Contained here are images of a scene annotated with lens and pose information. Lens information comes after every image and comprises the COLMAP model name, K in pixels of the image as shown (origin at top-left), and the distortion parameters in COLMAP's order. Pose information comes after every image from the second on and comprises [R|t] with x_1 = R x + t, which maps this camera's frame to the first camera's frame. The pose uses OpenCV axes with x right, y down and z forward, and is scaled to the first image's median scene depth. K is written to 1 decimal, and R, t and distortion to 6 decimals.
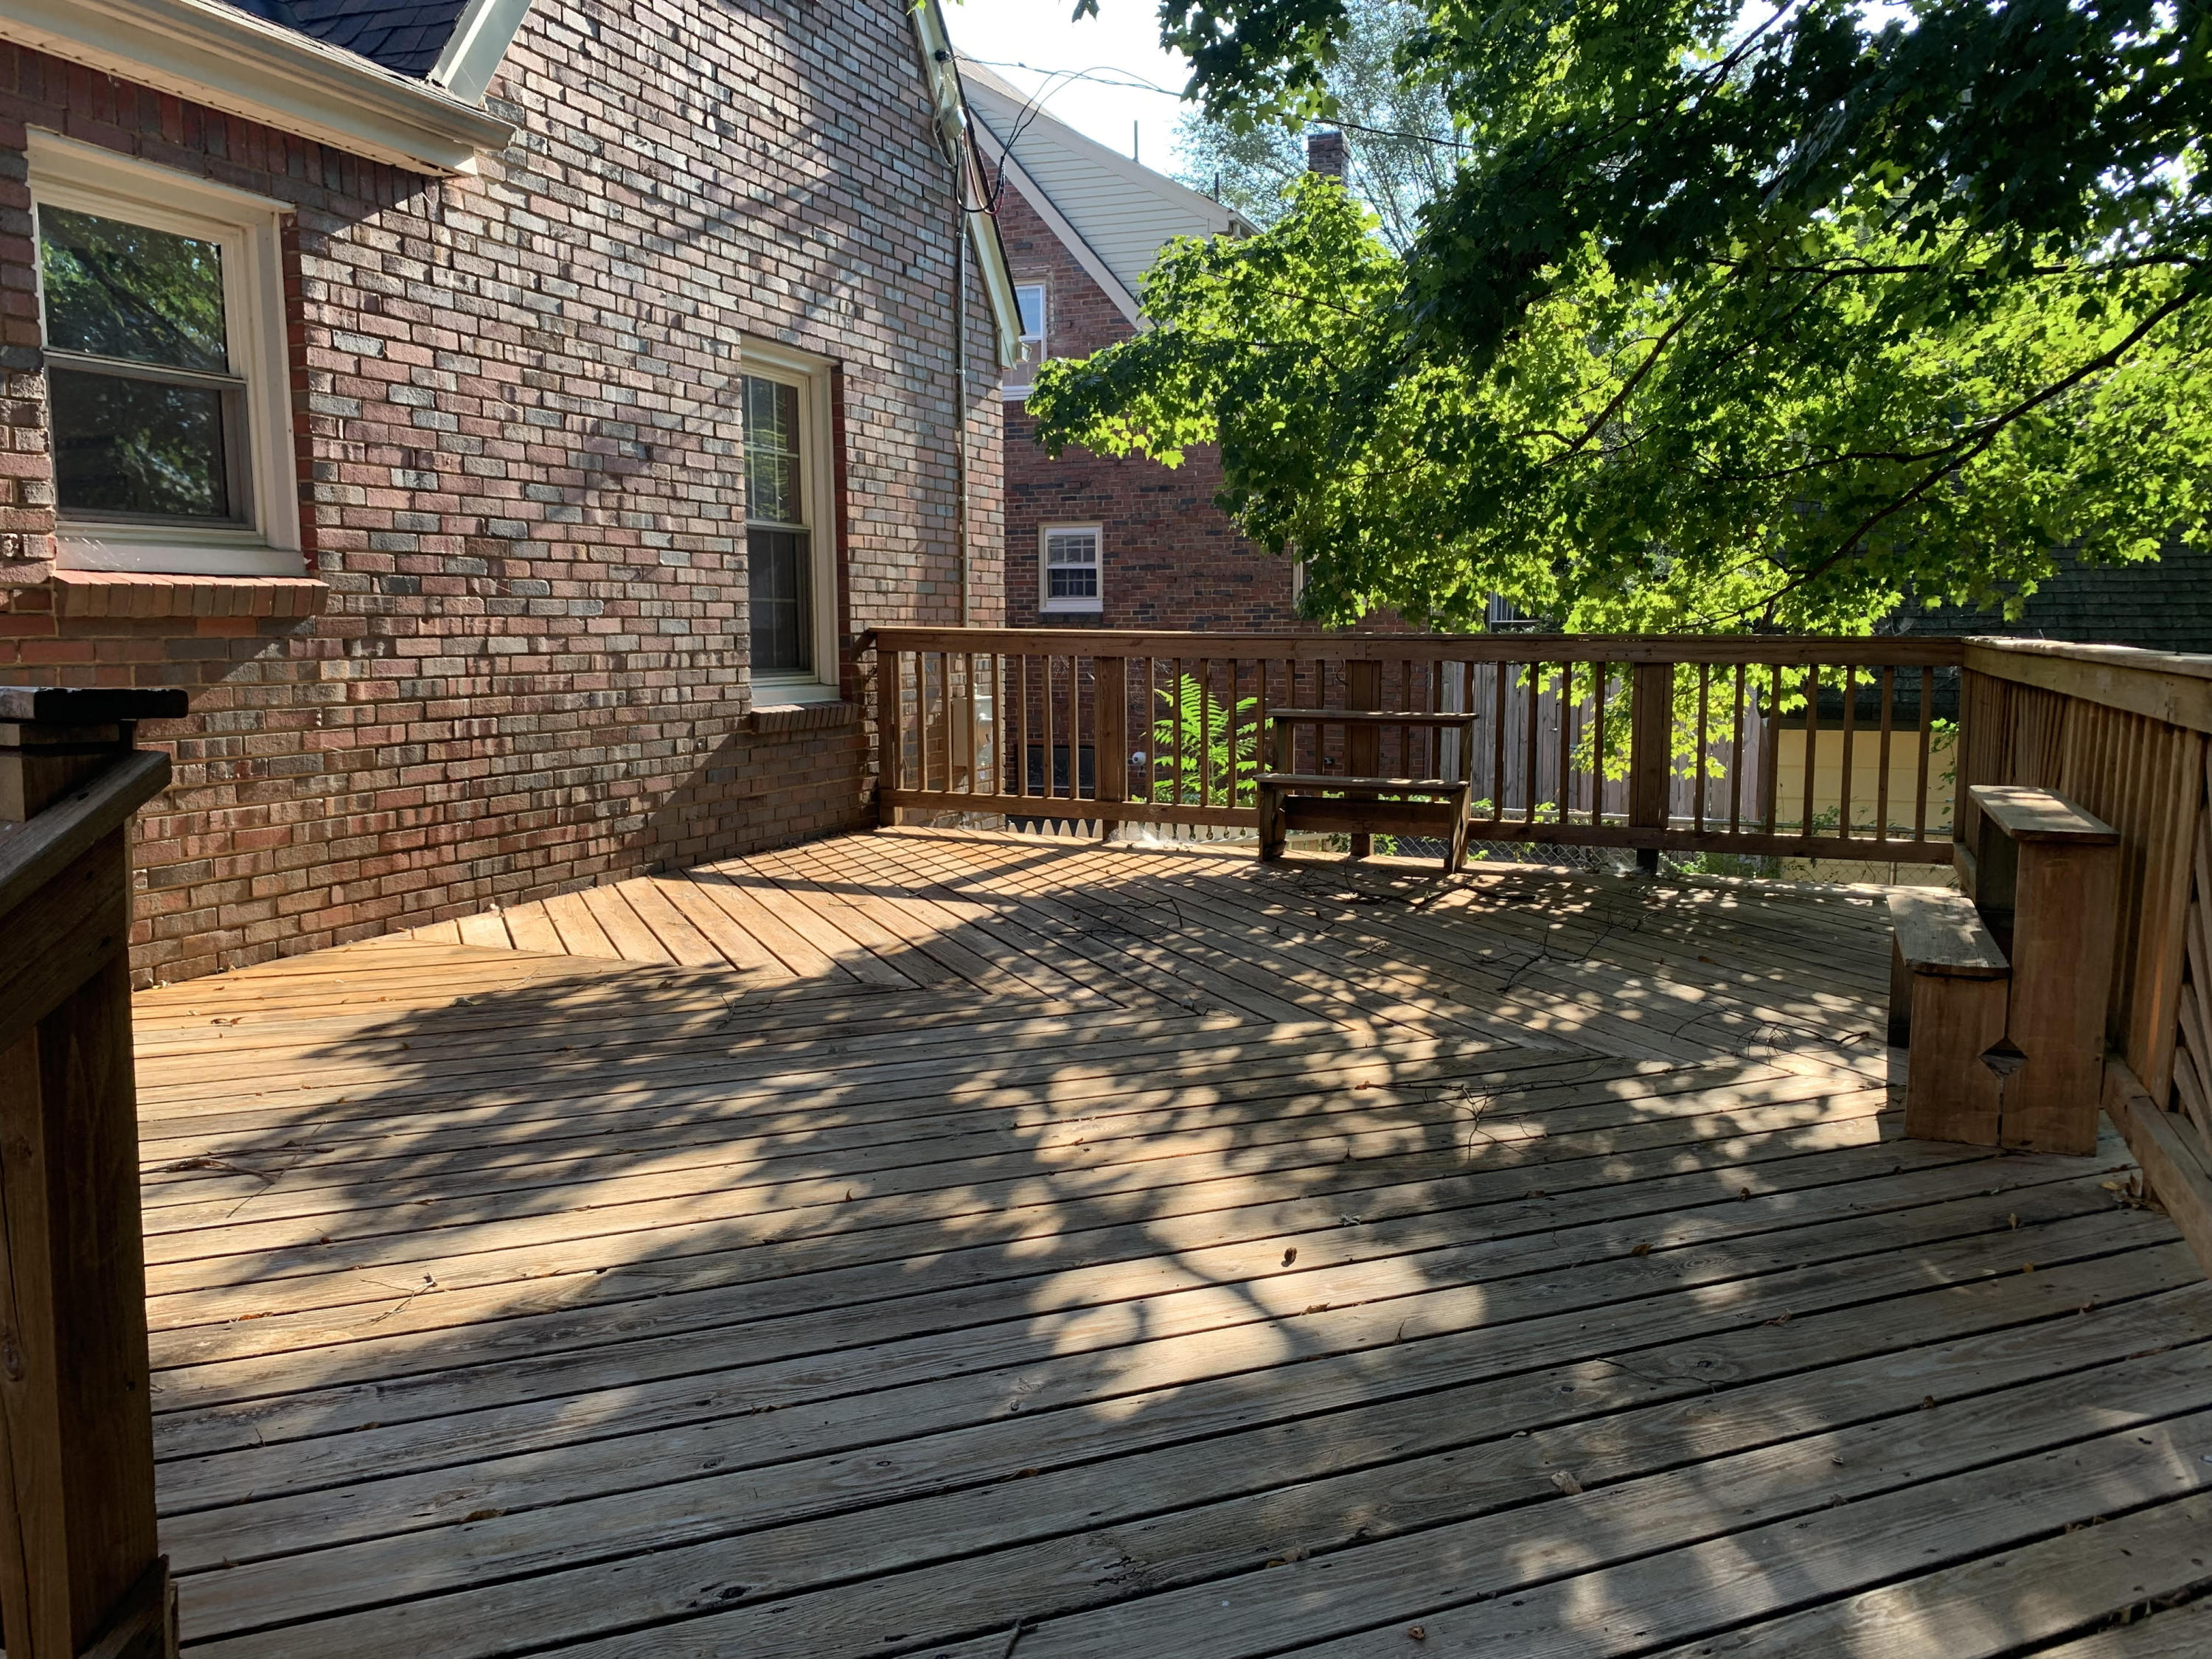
lens RADIAL K [[1670.6, 0, 1113.0], [0, 1670.6, 820.3], [0, 0, 1]] dist [0.055520, -0.108080]
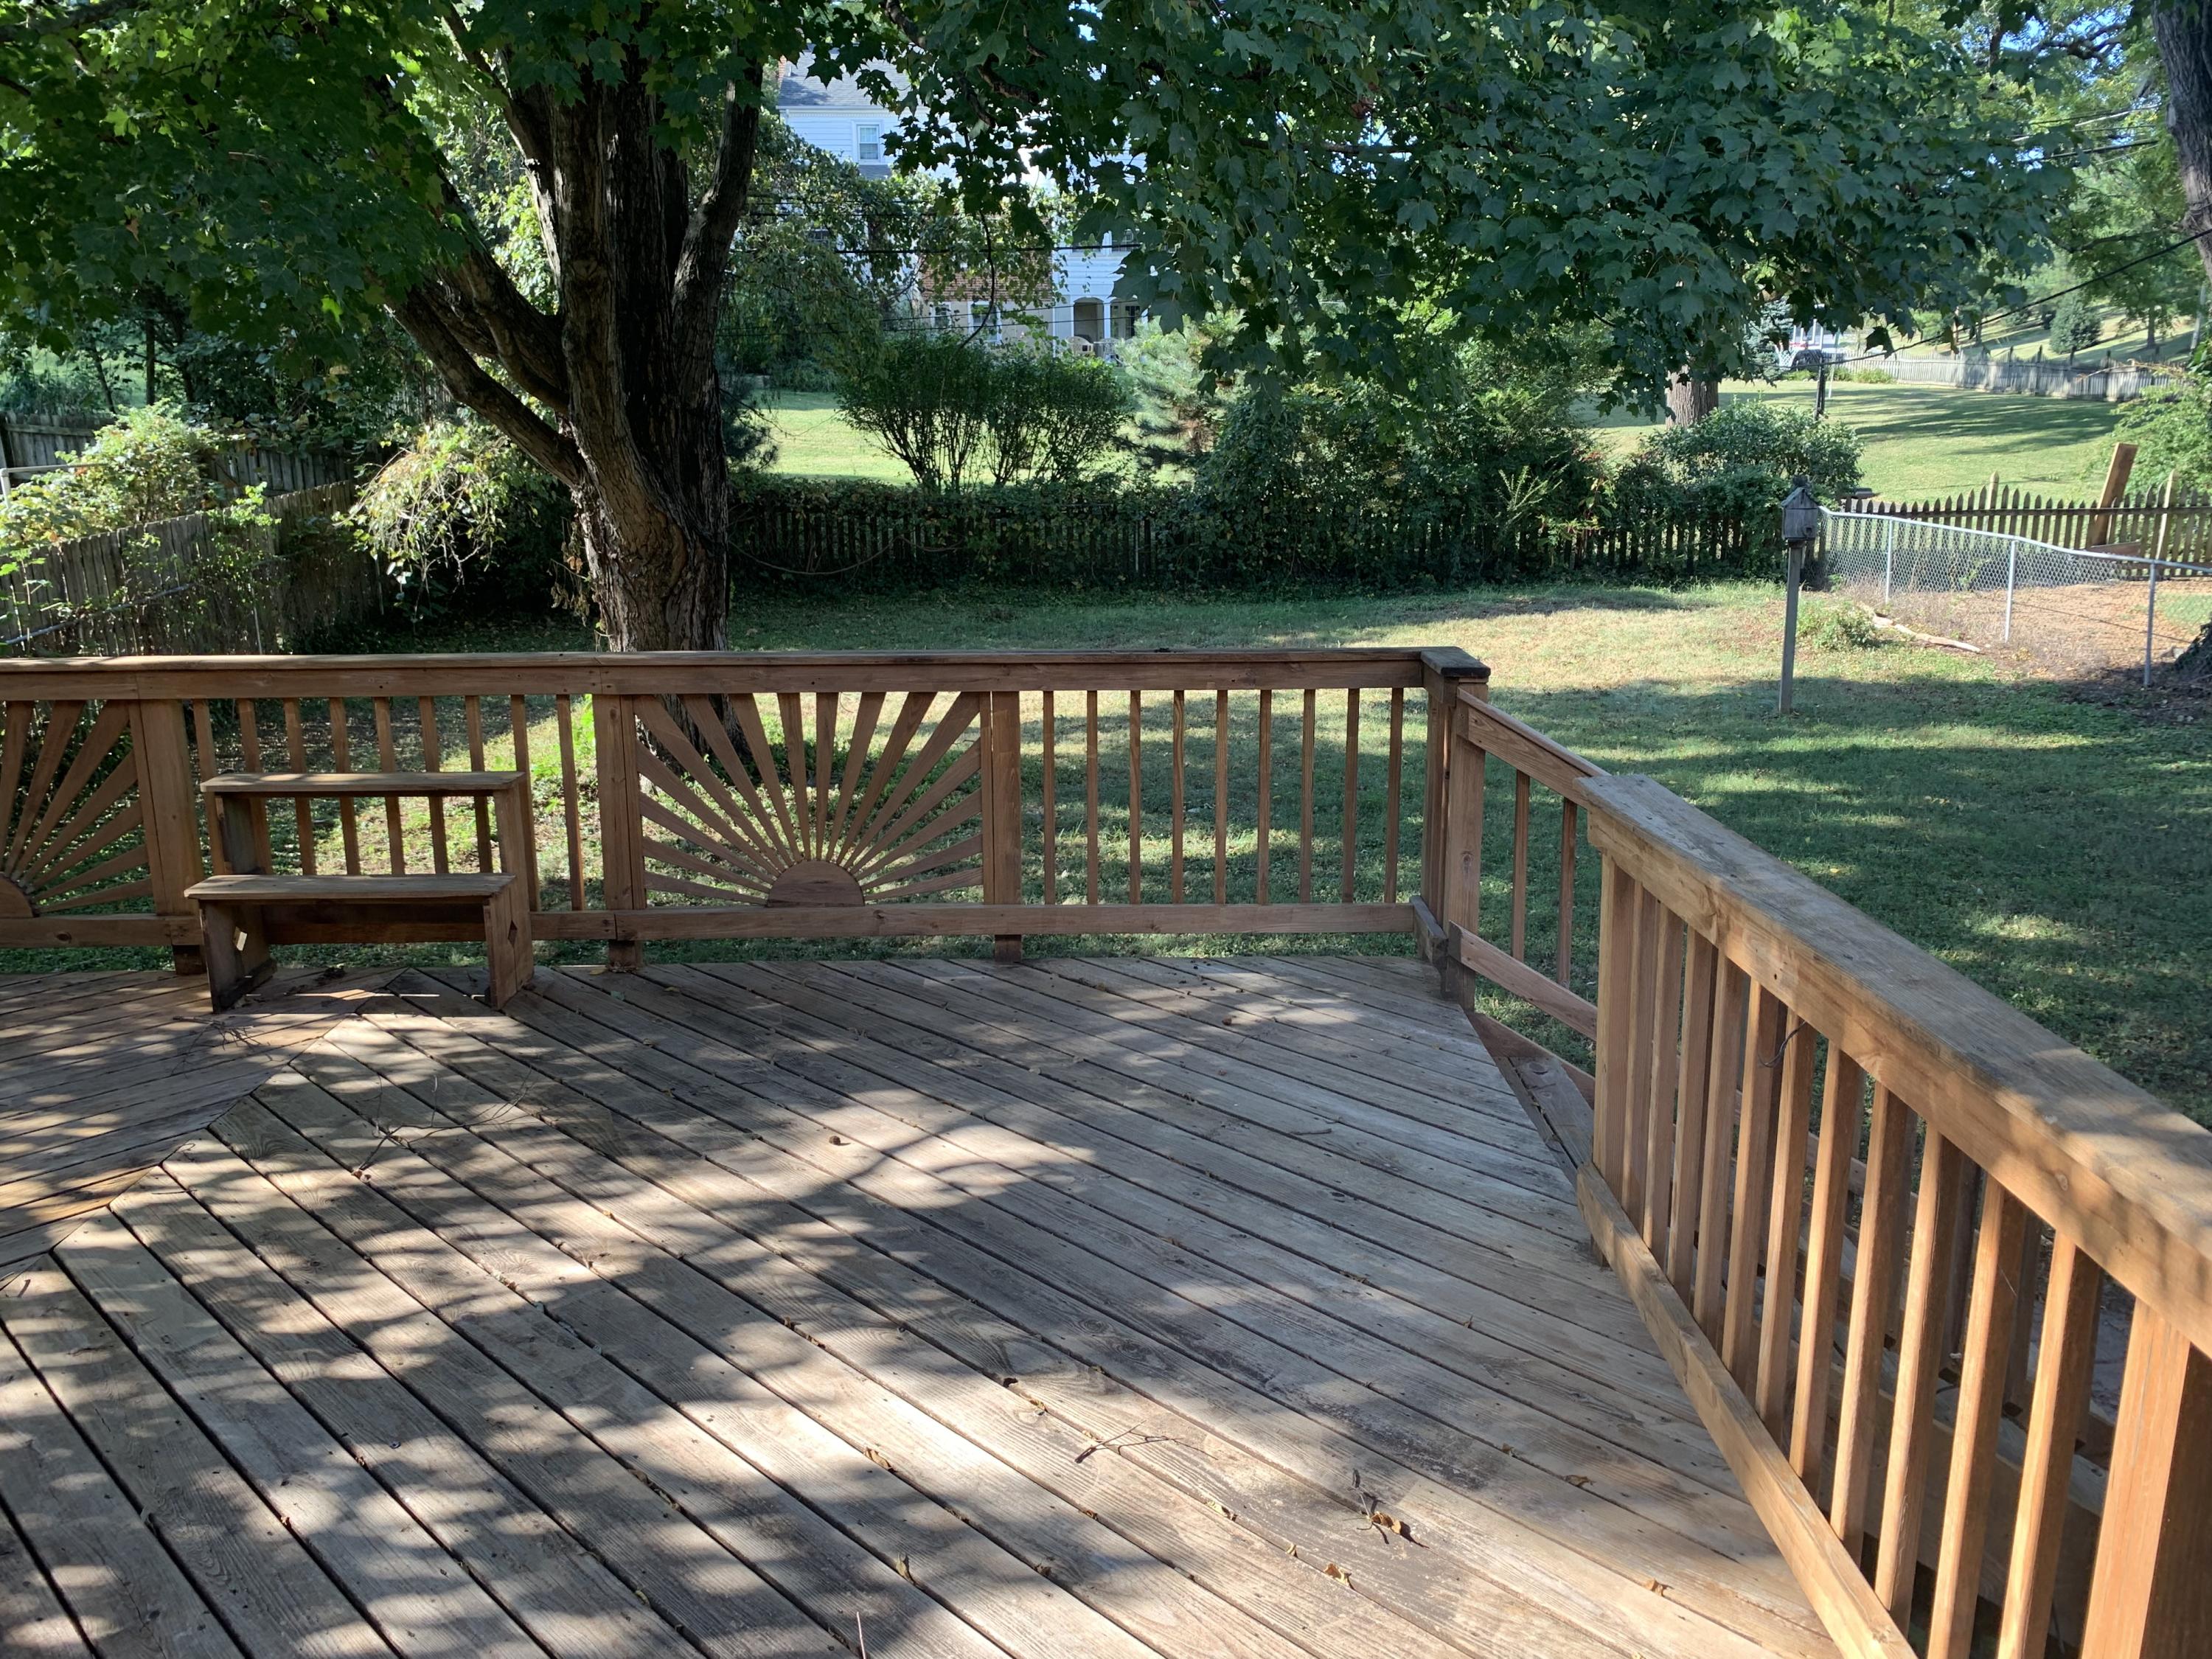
lens RADIAL K [[1670.6, 0, 1113.0], [0, 1670.6, 820.3], [0, 0, 1]] dist [0.055520, -0.108080]
pose [[-0.366799, -0.217663, 0.904478, -0.922205], [0.124149, 0.952095, 0.279468, -0.282267], [-0.921979, 0.214799, -0.322205, 0.895927]]
